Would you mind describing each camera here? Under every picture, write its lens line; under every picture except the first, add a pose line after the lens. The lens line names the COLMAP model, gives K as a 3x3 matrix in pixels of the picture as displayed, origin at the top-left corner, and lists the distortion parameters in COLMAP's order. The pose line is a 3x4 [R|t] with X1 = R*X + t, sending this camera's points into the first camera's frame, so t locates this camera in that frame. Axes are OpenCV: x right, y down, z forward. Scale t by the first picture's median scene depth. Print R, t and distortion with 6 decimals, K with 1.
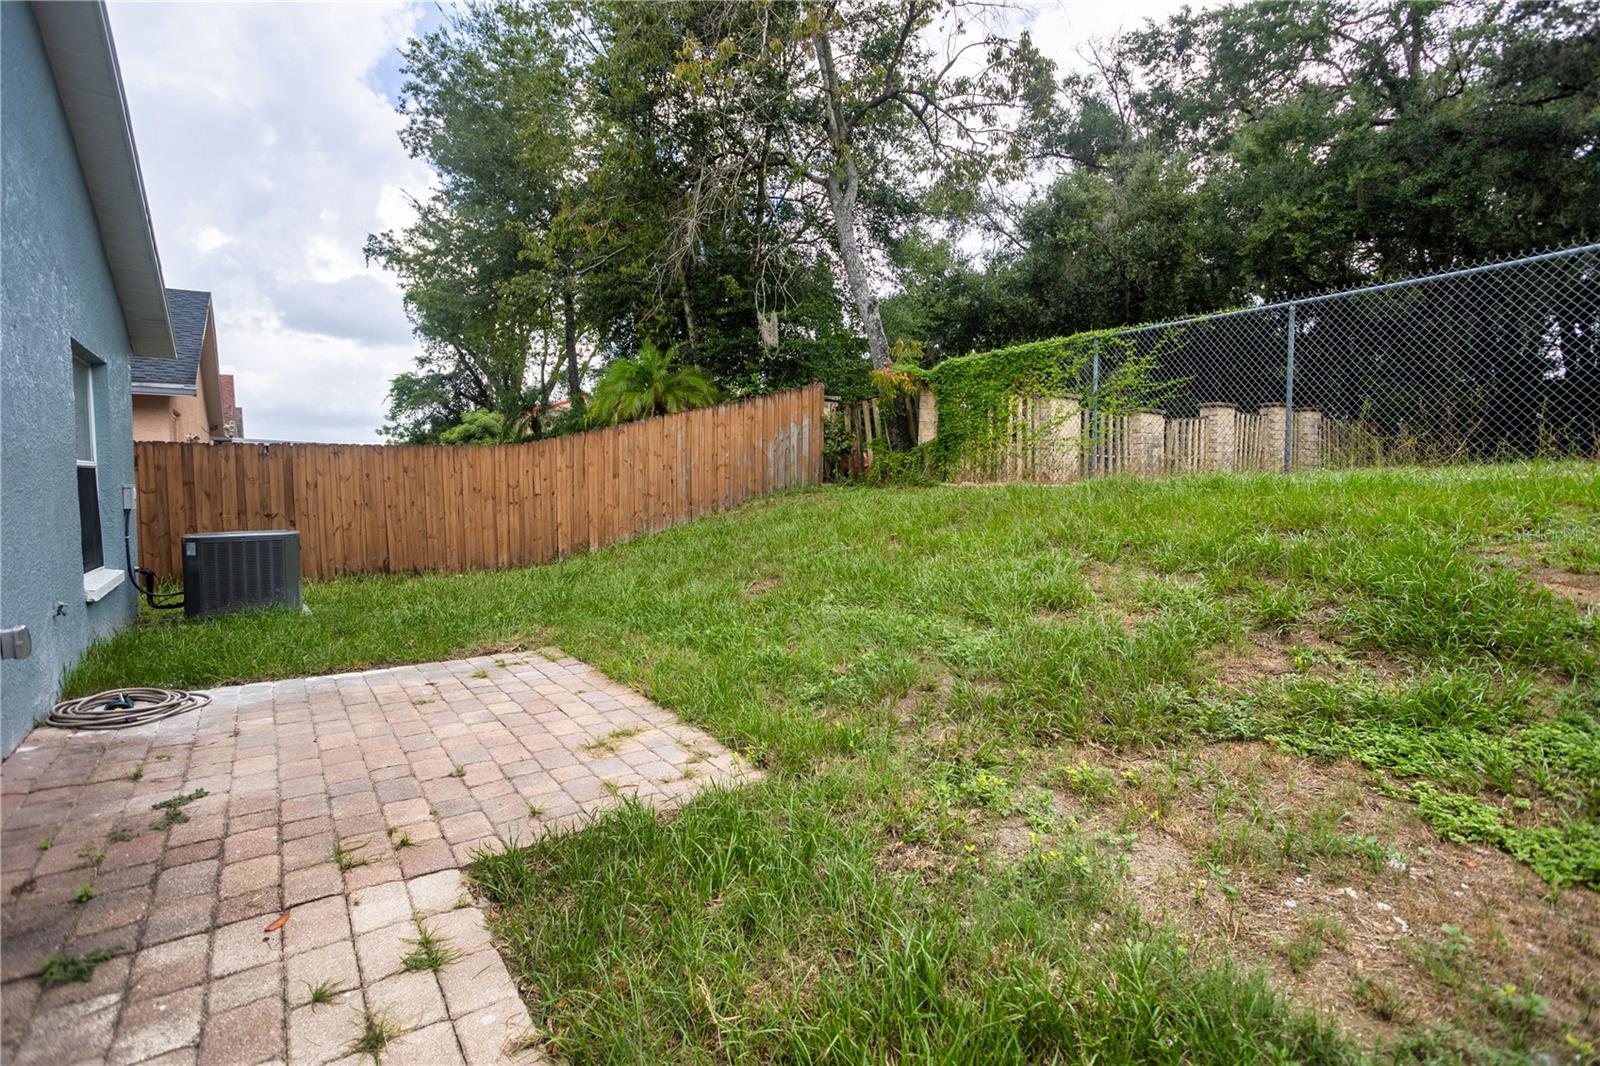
lens RADIAL K [[768.8, 0, 804.6], [0, 768.8, 516.2], [0, 0, 1]] dist [-0.055790, 0.035412]
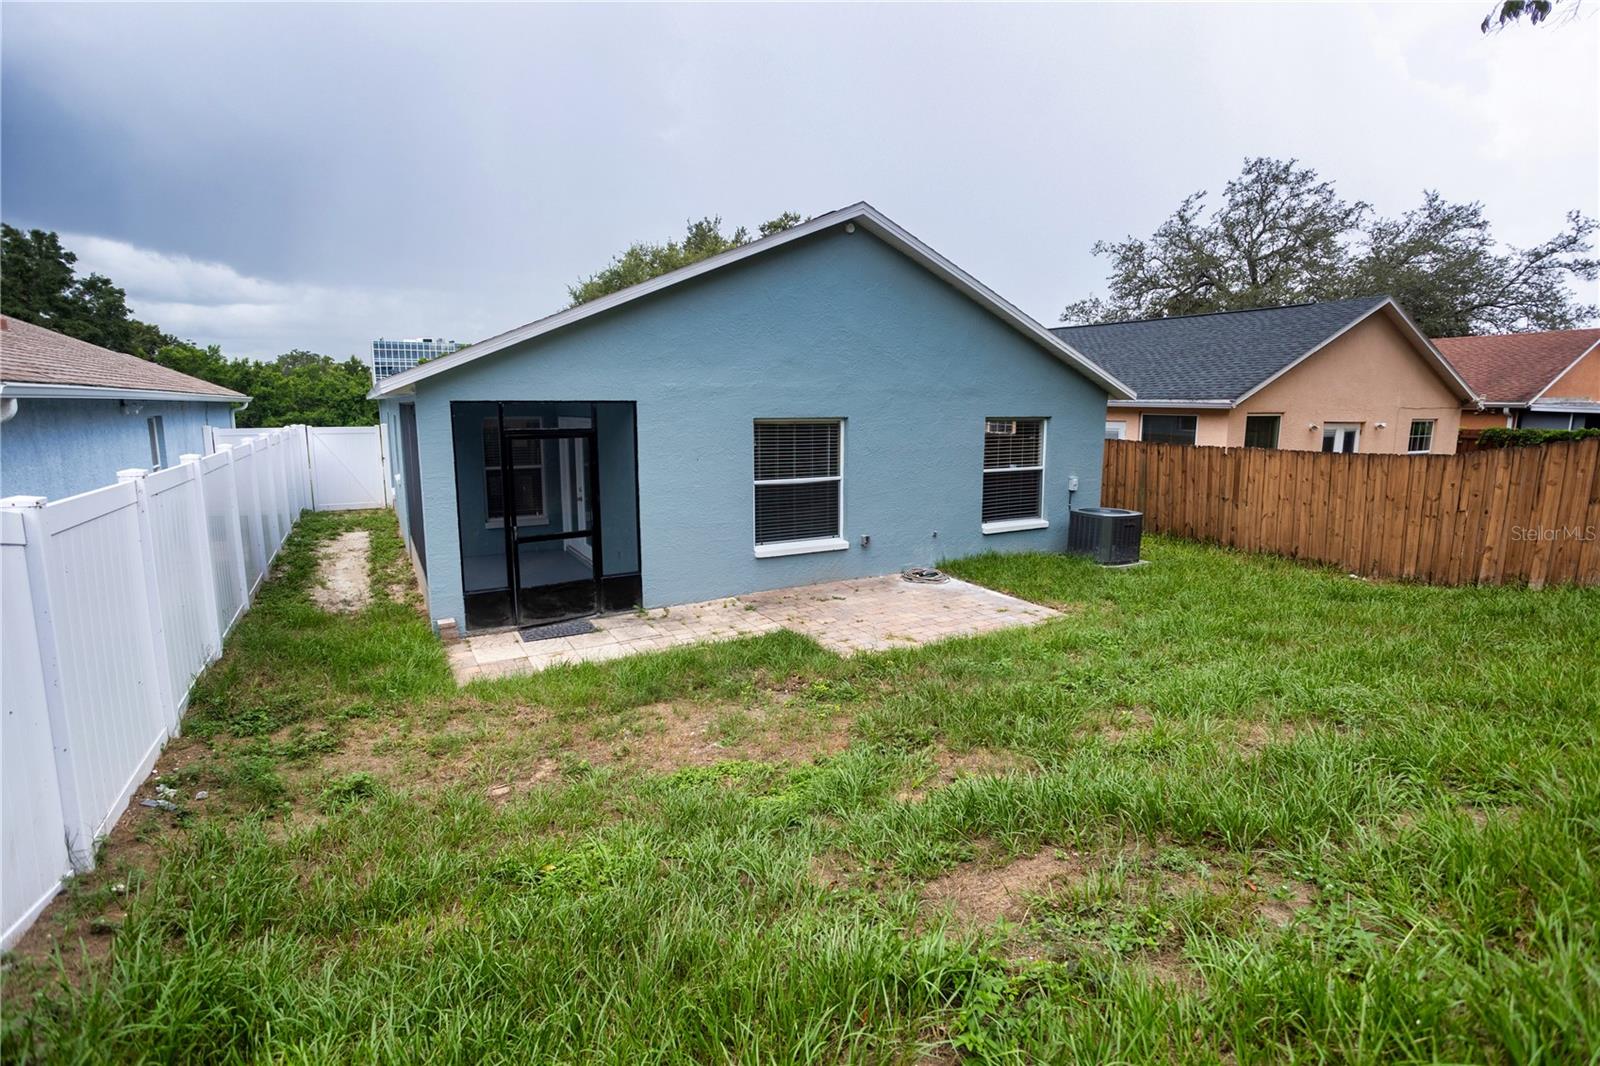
lens RADIAL K [[768.8, 0, 804.6], [0, 768.8, 516.2], [0, 0, 1]] dist [-0.055790, 0.035412]
pose [[-0.100532, 0.145664, -0.984213, 1.951140], [-0.052657, 0.987059, 0.151464, -0.371476], [0.993539, 0.067052, -0.091561, 0.977747]]
